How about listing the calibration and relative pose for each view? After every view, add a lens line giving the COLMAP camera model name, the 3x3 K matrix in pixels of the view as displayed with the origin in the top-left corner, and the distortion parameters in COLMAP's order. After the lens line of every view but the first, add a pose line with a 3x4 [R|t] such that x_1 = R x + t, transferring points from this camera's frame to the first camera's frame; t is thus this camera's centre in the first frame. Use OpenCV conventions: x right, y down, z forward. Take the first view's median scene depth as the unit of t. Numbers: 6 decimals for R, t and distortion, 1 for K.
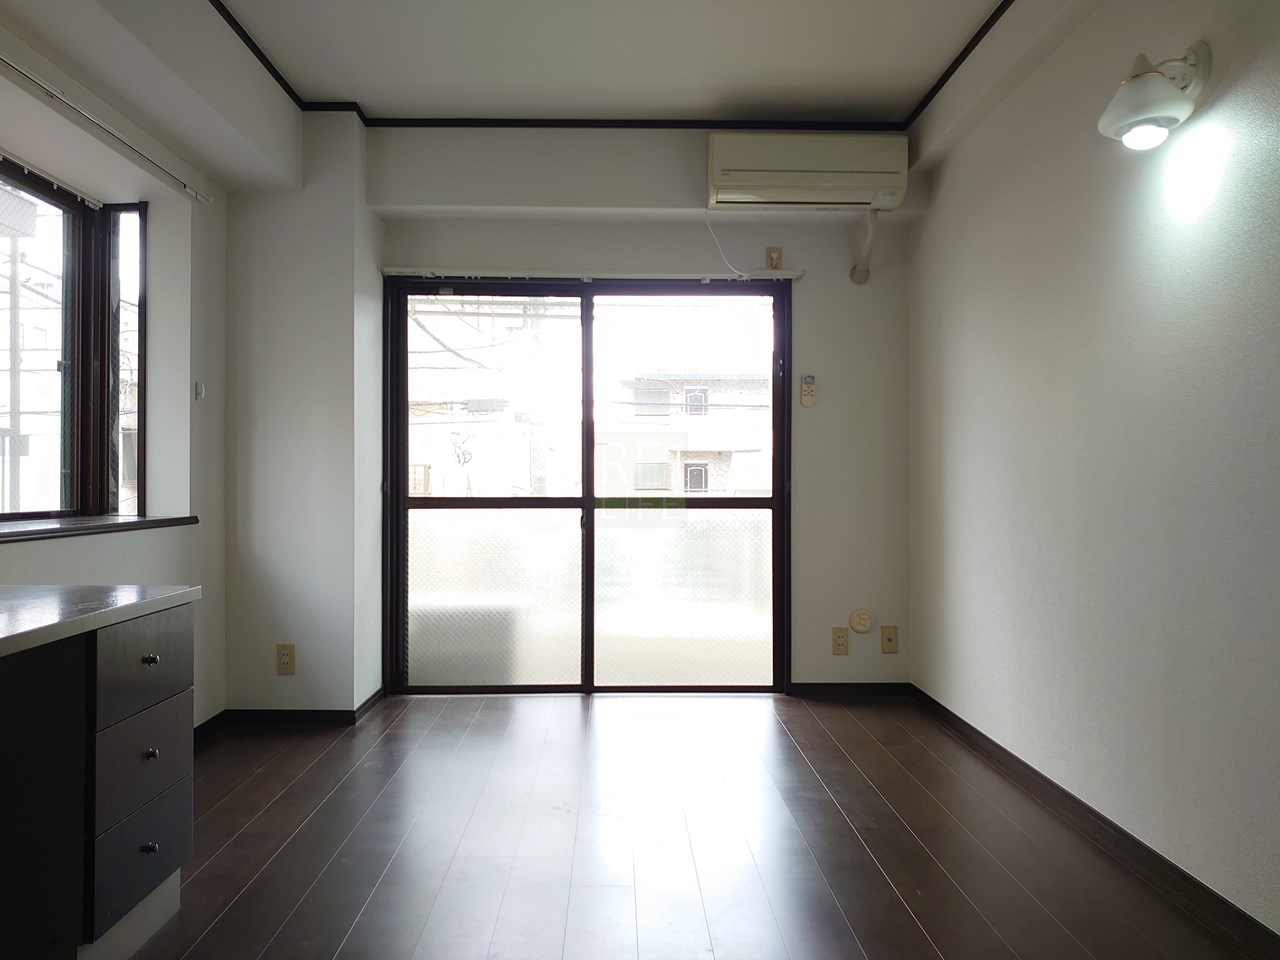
lens RADIAL K [[1013.8, 0, 640.0], [0, 1013.8, 480.0], [0, 0, 1]] dist [0.004764, 0.000778]
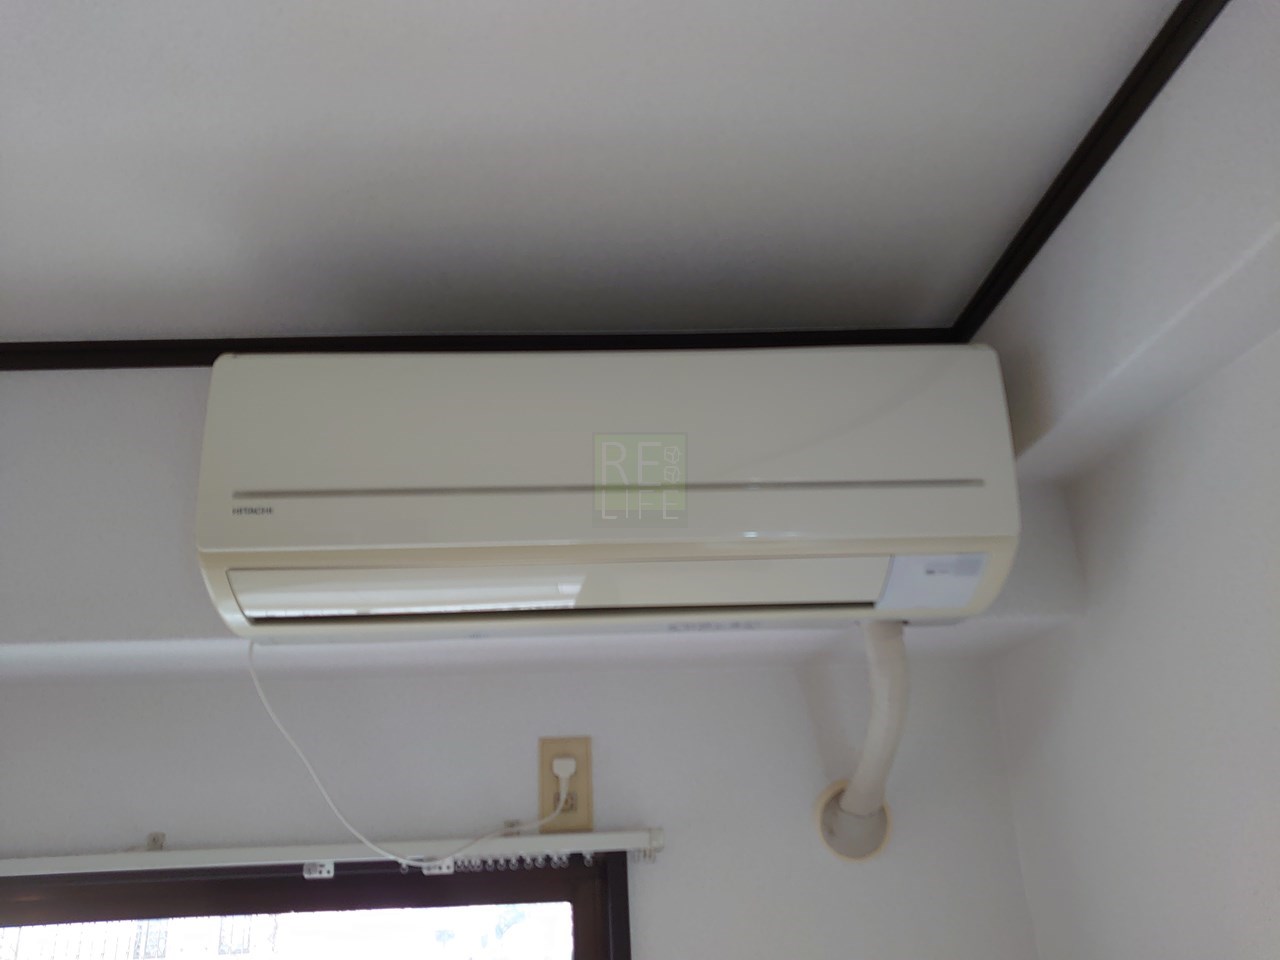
lens RADIAL K [[1013.8, 0, 640.0], [0, 1013.8, 480.0], [0, 0, 1]] dist [0.004764, 0.000778]
pose [[0.999217, -0.033449, 0.021126, 0.152734], [0.038508, 0.944755, -0.325508, -0.205397], [-0.009071, 0.326067, 0.945303, 0.697215]]
